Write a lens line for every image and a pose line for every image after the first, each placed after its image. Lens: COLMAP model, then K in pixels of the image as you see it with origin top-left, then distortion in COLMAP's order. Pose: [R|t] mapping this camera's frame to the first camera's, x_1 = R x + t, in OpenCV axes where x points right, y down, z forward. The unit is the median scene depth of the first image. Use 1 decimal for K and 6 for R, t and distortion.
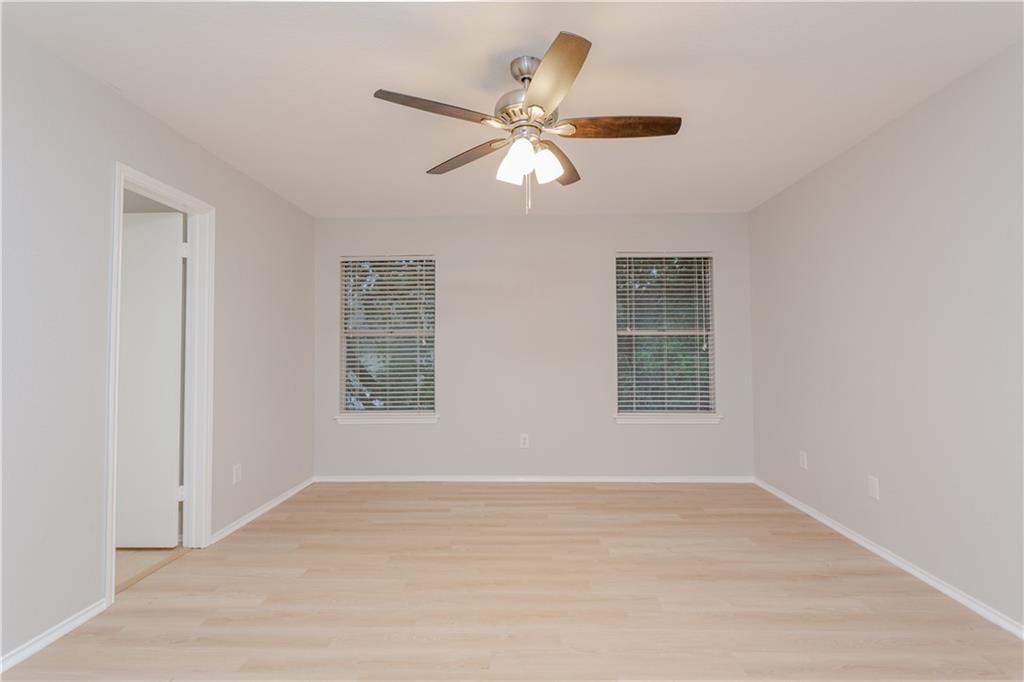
lens RADIAL K [[481.1, 0, 518.3], [0, 481.1, 343.8], [0, 0, 1]] dist [0.003796, -0.000009]
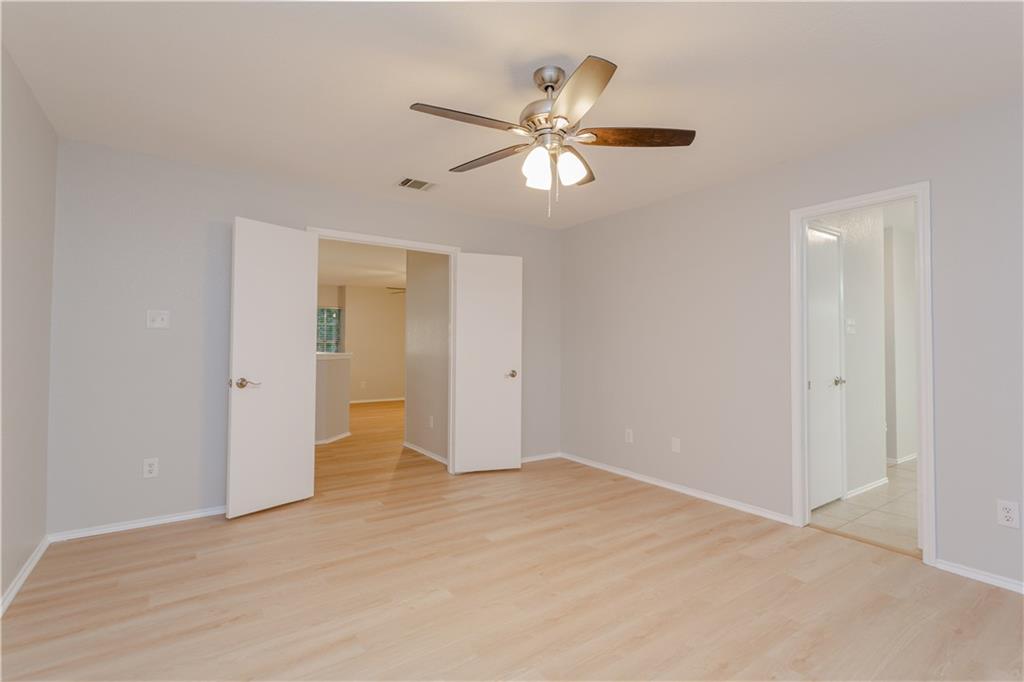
lens RADIAL K [[481.1, 0, 516.3], [0, 481.1, 341.8], [0, 0, 1]] dist [0.003796, -0.000009]
pose [[-0.808509, -0.008859, -0.588418, 0.643786], [0.006961, 0.999673, -0.024615, 0.037027], [0.588443, -0.023998, -0.808182, 1.678923]]
